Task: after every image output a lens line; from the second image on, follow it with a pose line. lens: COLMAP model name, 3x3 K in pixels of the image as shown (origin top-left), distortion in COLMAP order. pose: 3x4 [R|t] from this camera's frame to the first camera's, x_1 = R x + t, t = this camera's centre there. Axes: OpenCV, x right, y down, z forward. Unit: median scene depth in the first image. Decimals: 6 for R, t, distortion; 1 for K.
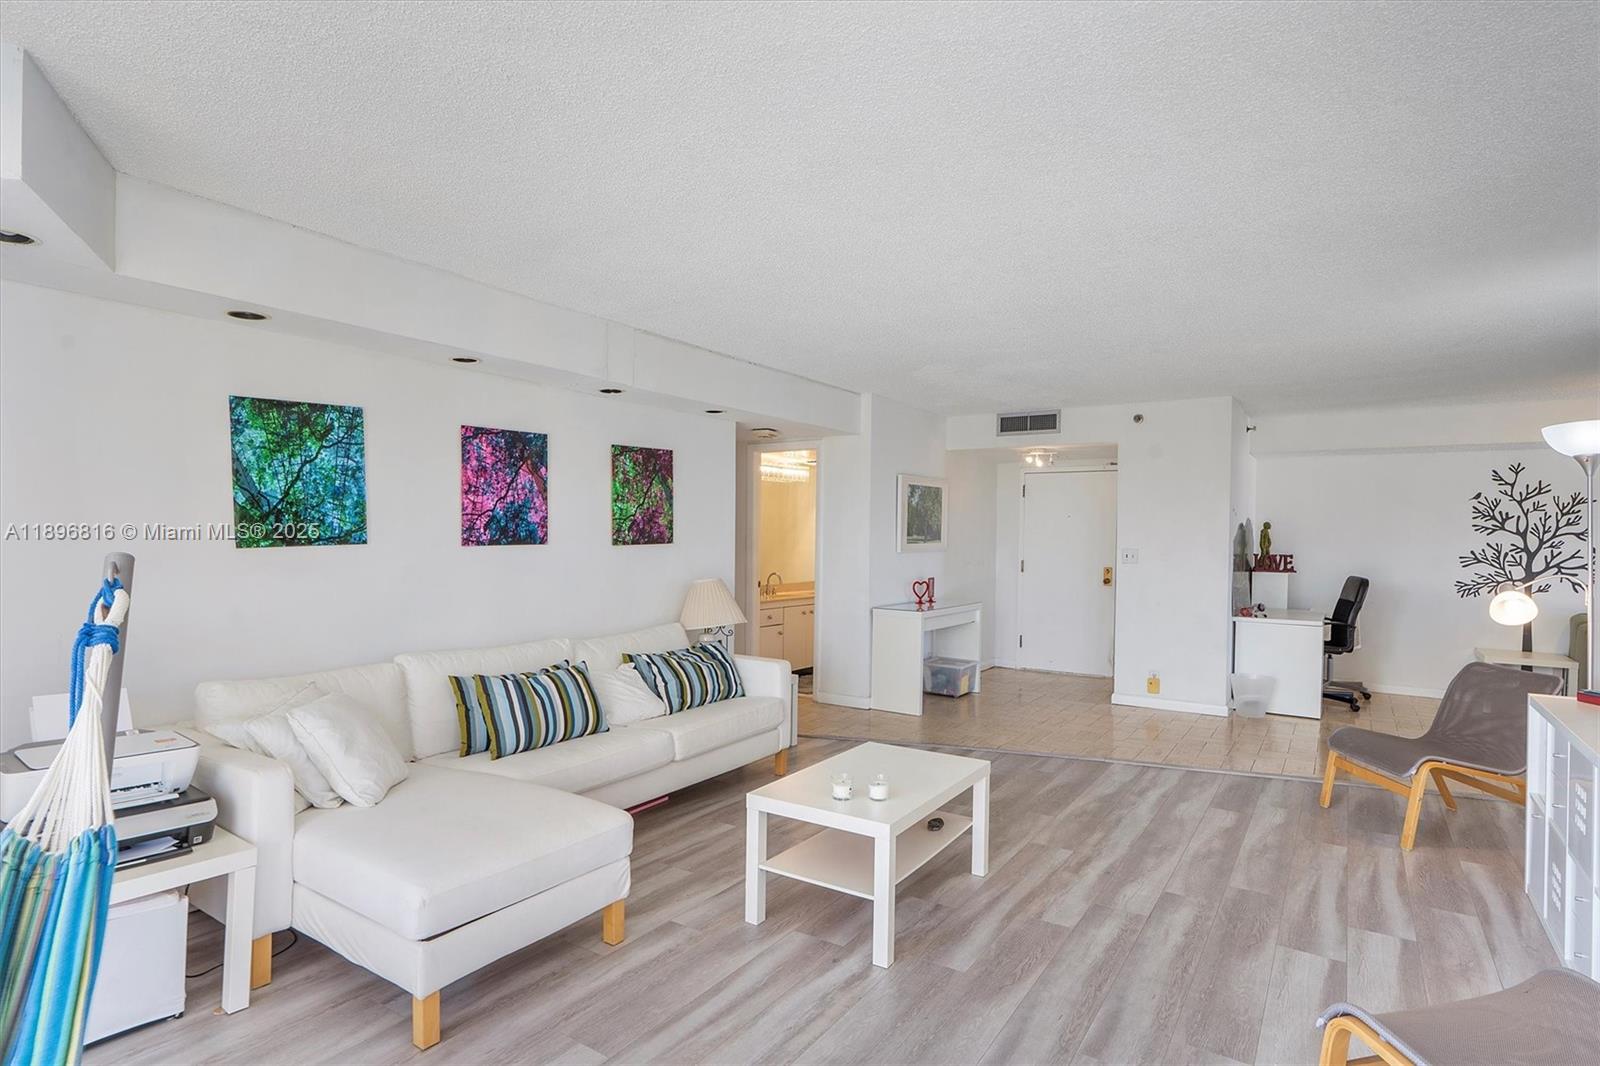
lens RADIAL K [[838.7, 0, 788.0], [0, 838.7, 546.7], [0, 0, 1]] dist [-0.001940, 0.002842]
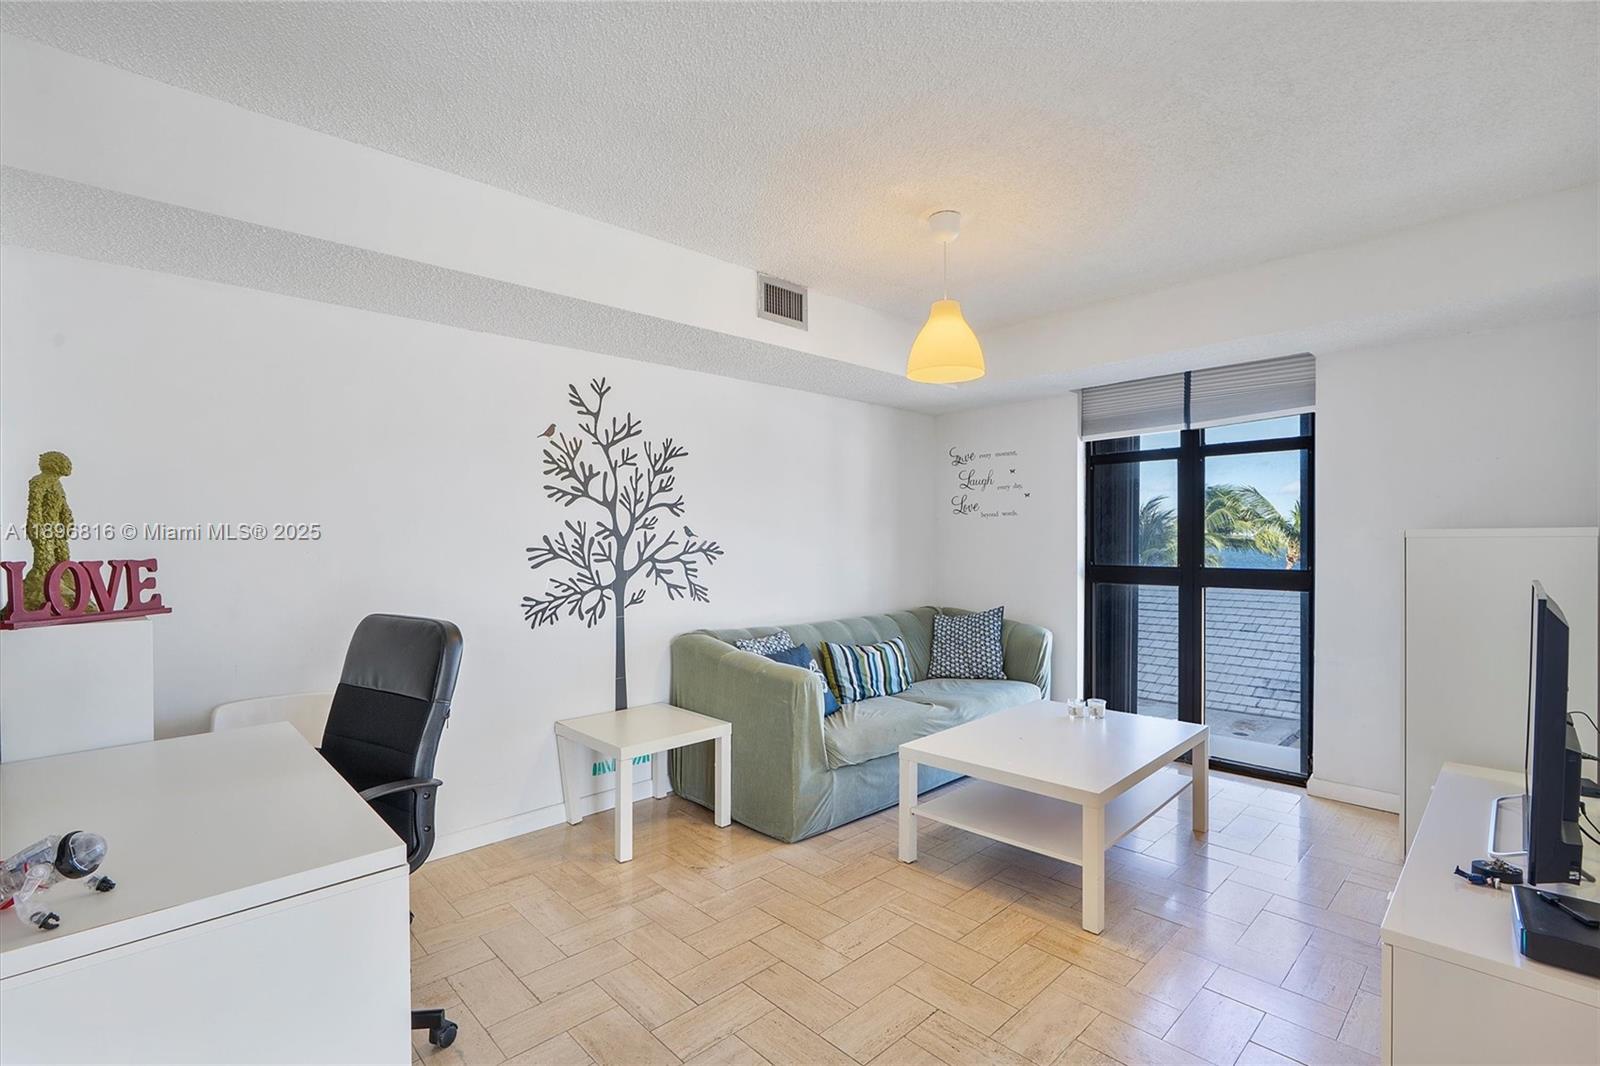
lens RADIAL K [[732.5, 0, 802.8], [0, 732.5, 543.5], [0, 0, 1]] dist [-0.007274, 0.000950]
pose [[0.218740, -0.026752, 0.975416, 0.572209], [0.020884, 0.999523, 0.022730, 0.003708], [-0.975560, 0.015398, 0.219195, 1.039332]]
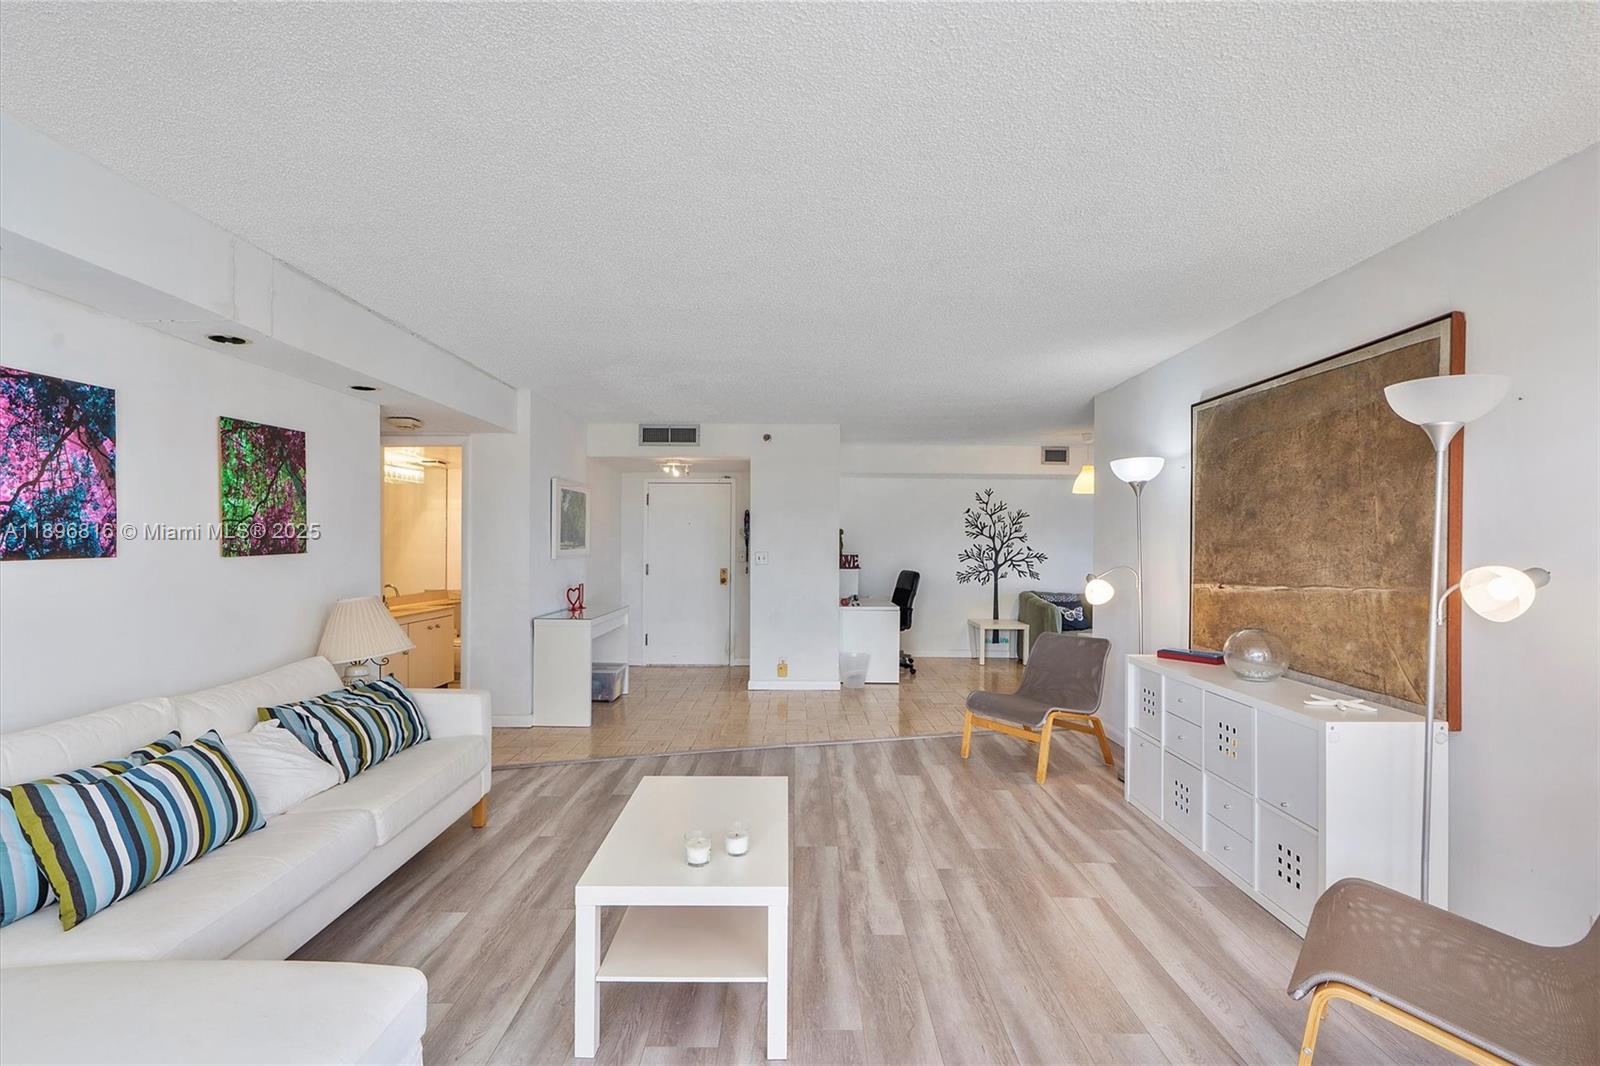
lens RADIAL K [[732.5, 0, 795.3], [0, 732.5, 549.9], [0, 0, 1]] dist [-0.007274, 0.000950]
pose [[0.832857, -0.012060, 0.553357, -0.135142], [0.012882, 0.999914, 0.002403, -0.002562], [-0.553339, 0.005127, 0.832940, 0.193612]]
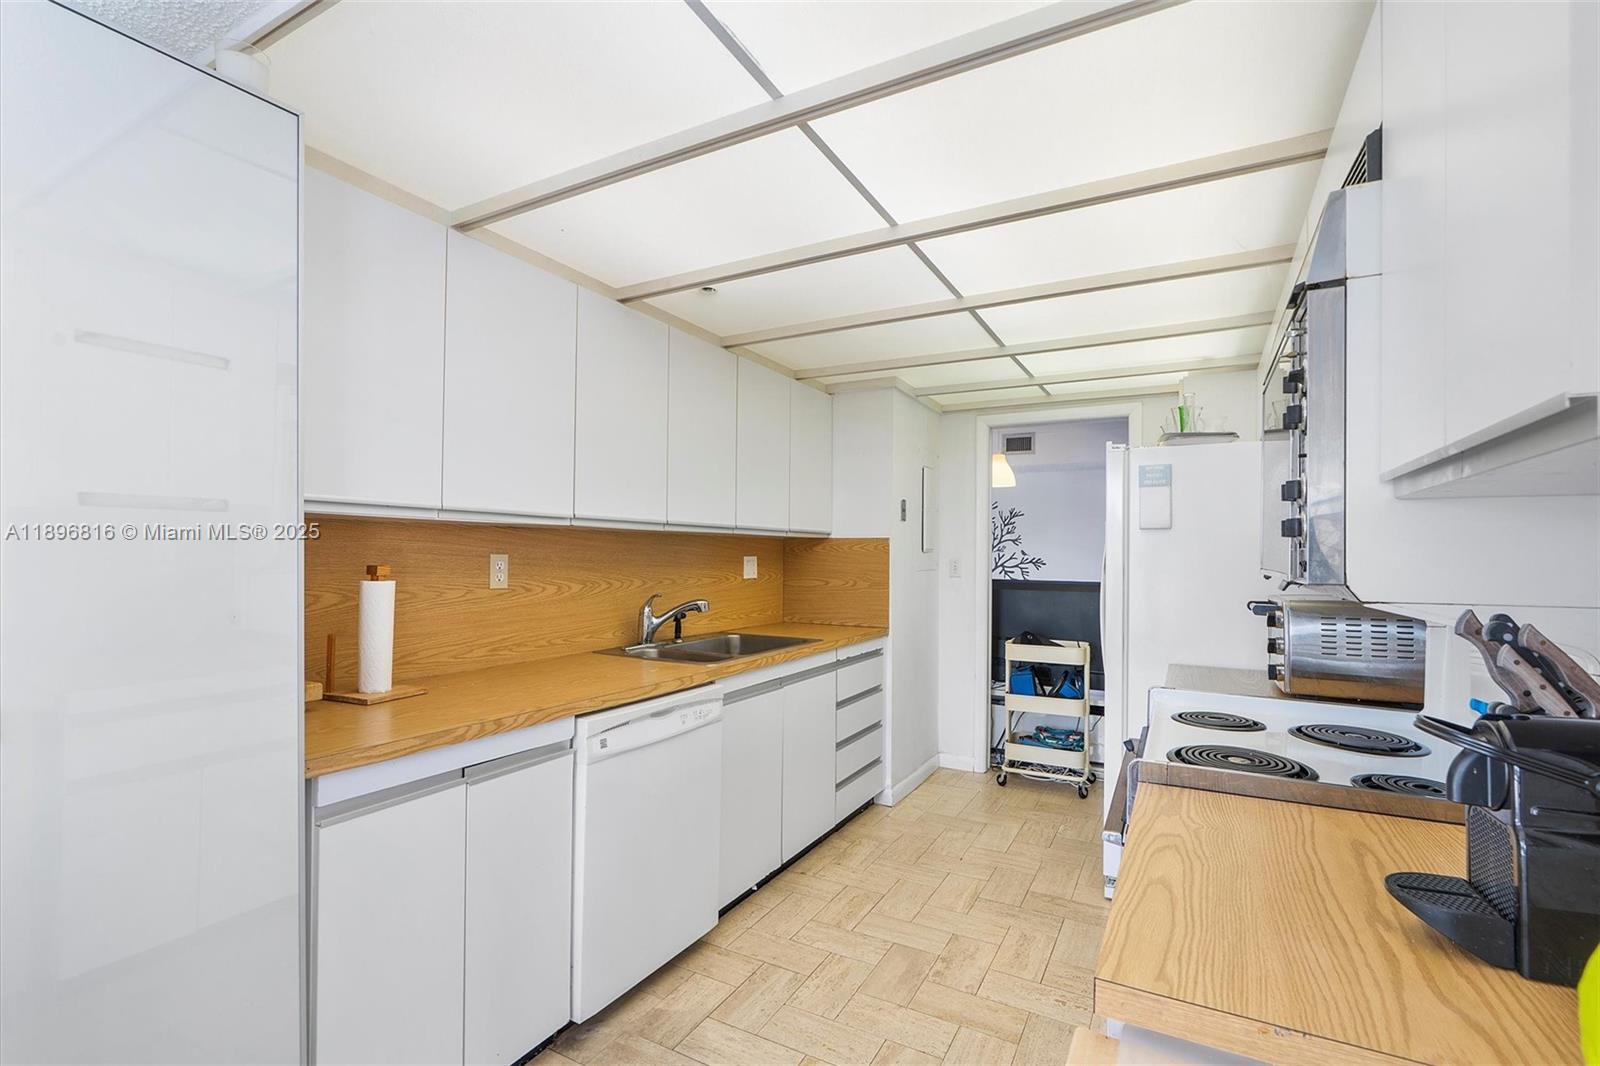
lens RADIAL K [[732.5, 0, 796.4], [0, 732.5, 545.1], [0, 0, 1]] dist [-0.007274, 0.000950]
pose [[0.996501, -0.007991, 0.083195, 0.678903], [0.009980, 0.999674, -0.023518, 0.020470], [-0.082980, 0.024266, 0.996256, -0.125563]]
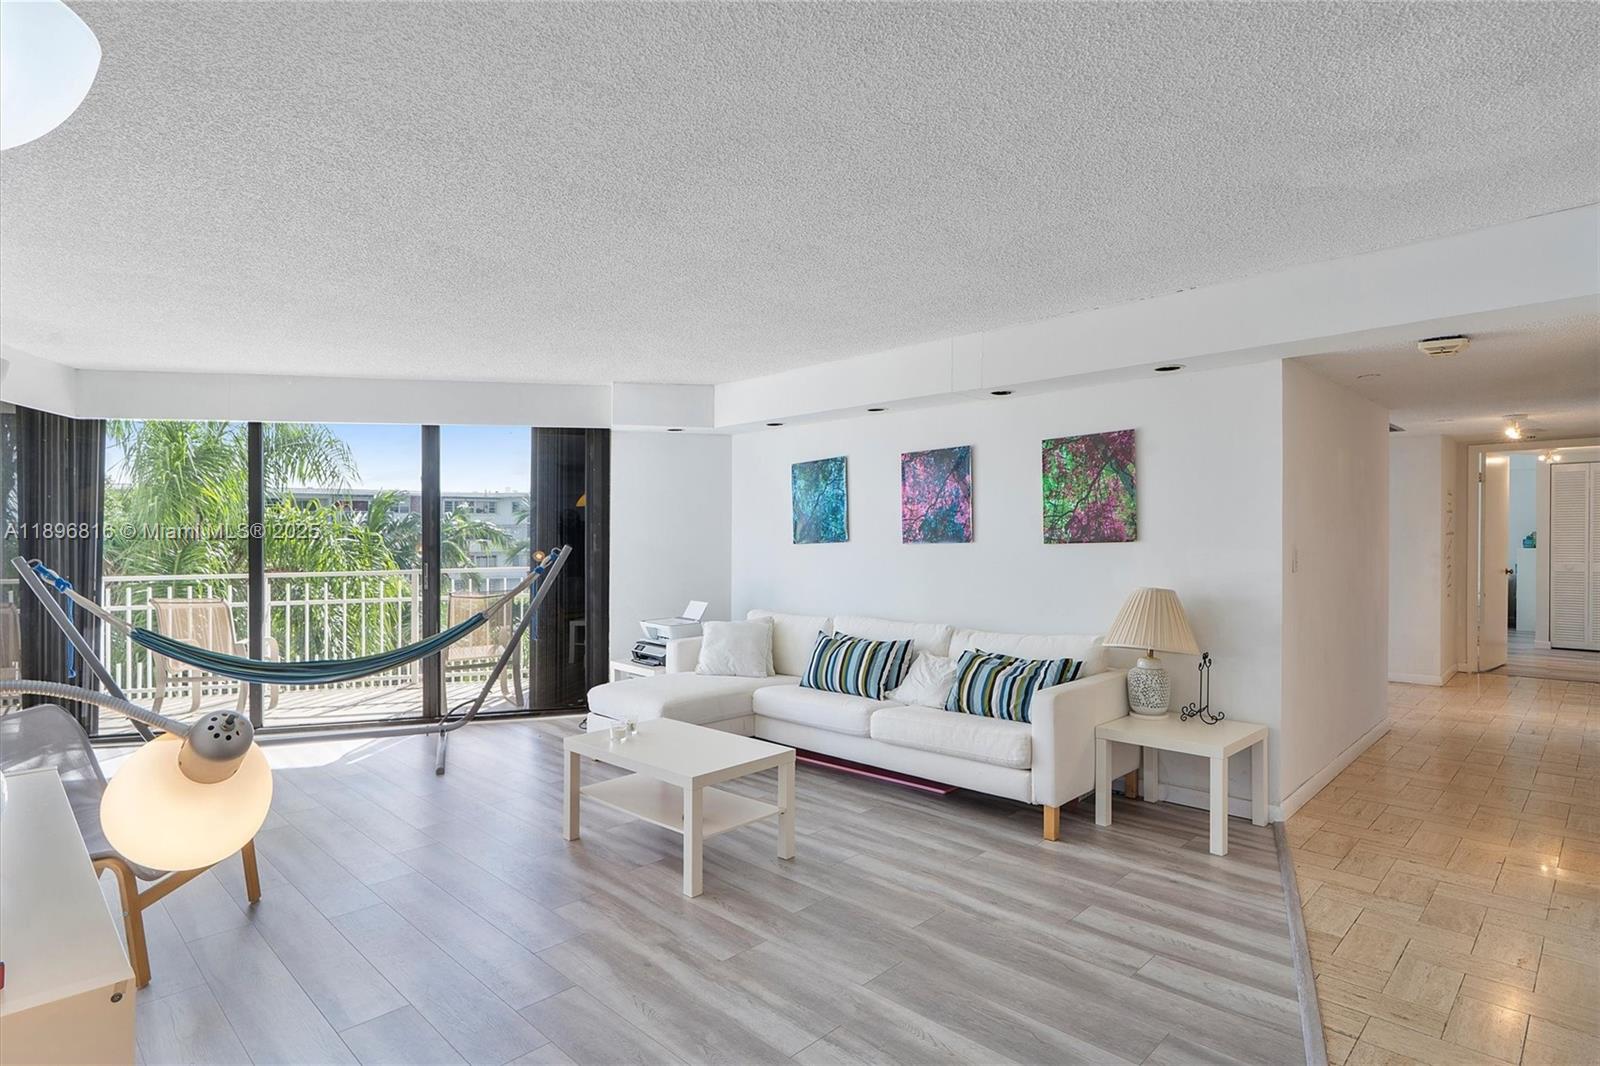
lens RADIAL K [[838.7, 0, 796.2], [0, 838.7, 522.6], [0, 0, 1]] dist [-0.001940, 0.002842]
pose [[-0.197277, -0.017160, -0.980198, 0.734126], [-0.000932, 0.999850, -0.017317, -0.008280], [0.980347, -0.002502, -0.197263, 0.838797]]
